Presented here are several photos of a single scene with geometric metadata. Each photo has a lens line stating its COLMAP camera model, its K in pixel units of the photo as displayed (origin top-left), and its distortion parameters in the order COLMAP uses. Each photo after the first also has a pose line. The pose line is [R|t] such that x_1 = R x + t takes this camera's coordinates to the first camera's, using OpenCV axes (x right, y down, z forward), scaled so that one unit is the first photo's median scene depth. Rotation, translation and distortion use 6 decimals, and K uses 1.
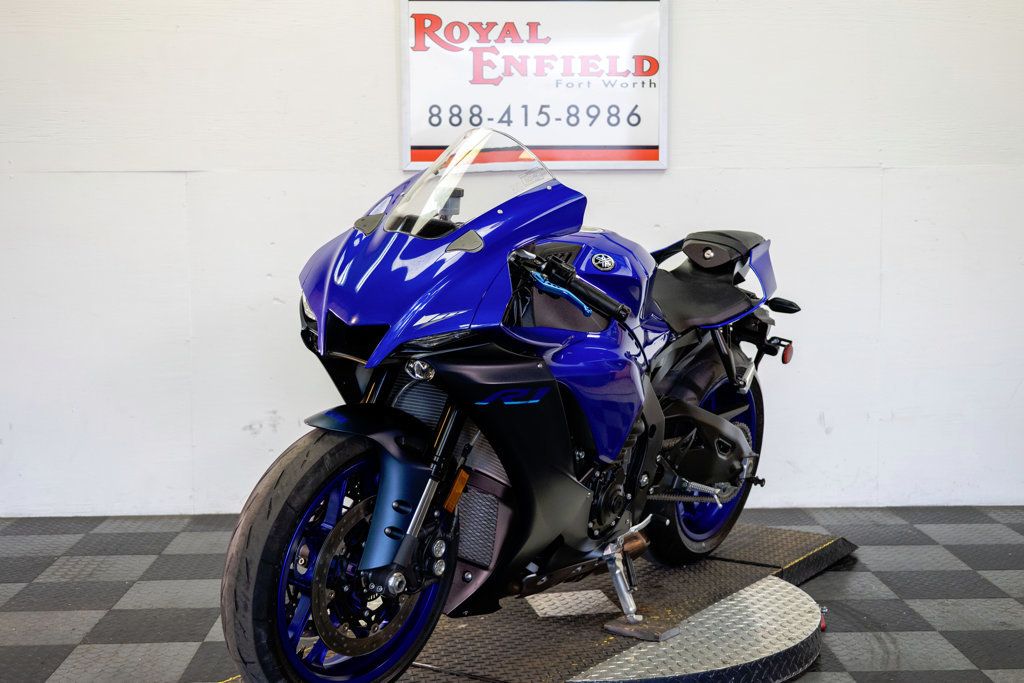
lens RADIAL K [[1405.9, 0, 517.4], [0, 1405.9, 337.0], [0, 0, 1]] dist [0.019671, 0.000000]
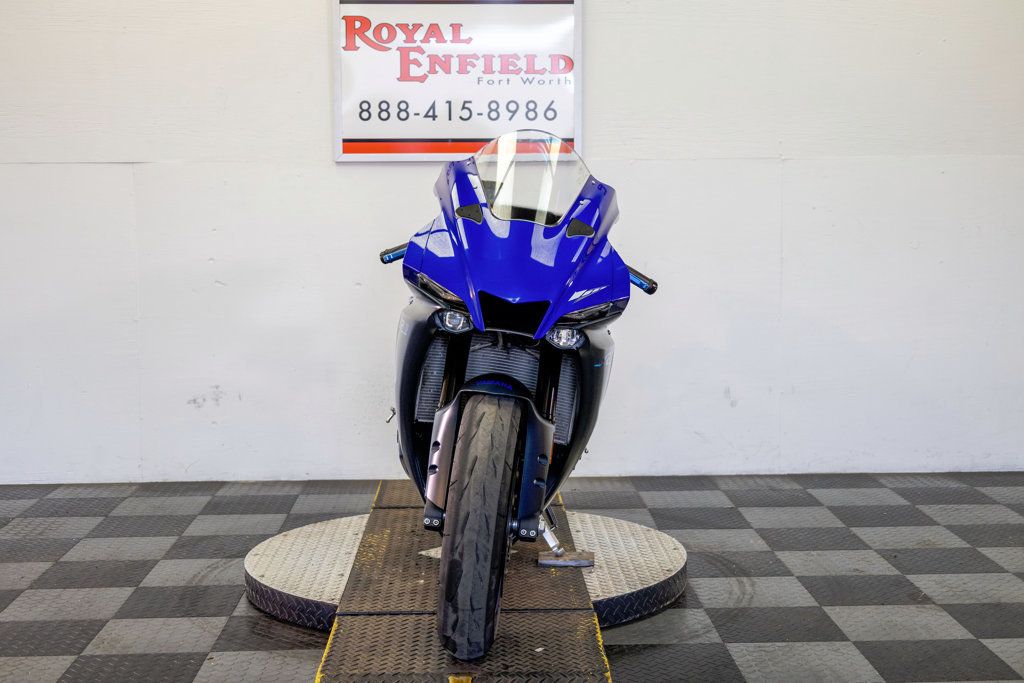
lens RADIAL K [[1405.9, 0, 503.1], [0, 1405.9, 342.5], [0, 0, 1]] dist [0.019671, 0.000000]
pose [[0.999994, -0.001490, 0.003145, 0.043253], [0.001449, 0.999915, 0.012977, 0.005868], [-0.003164, -0.012972, 0.999911, -0.077046]]
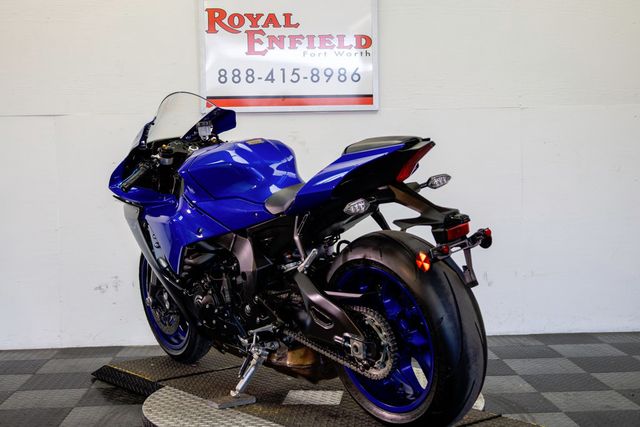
lens RADIAL K [[905.8, 0, 317.6], [0, 905.8, 212.7], [0, 0, 1]] dist [0.028939, 0.000000]
pose [[0.999592, -0.014685, 0.024499, 0.016498], [0.015465, 0.999369, -0.031975, 0.019640], [-0.024014, 0.032341, 0.999188, 0.041381]]
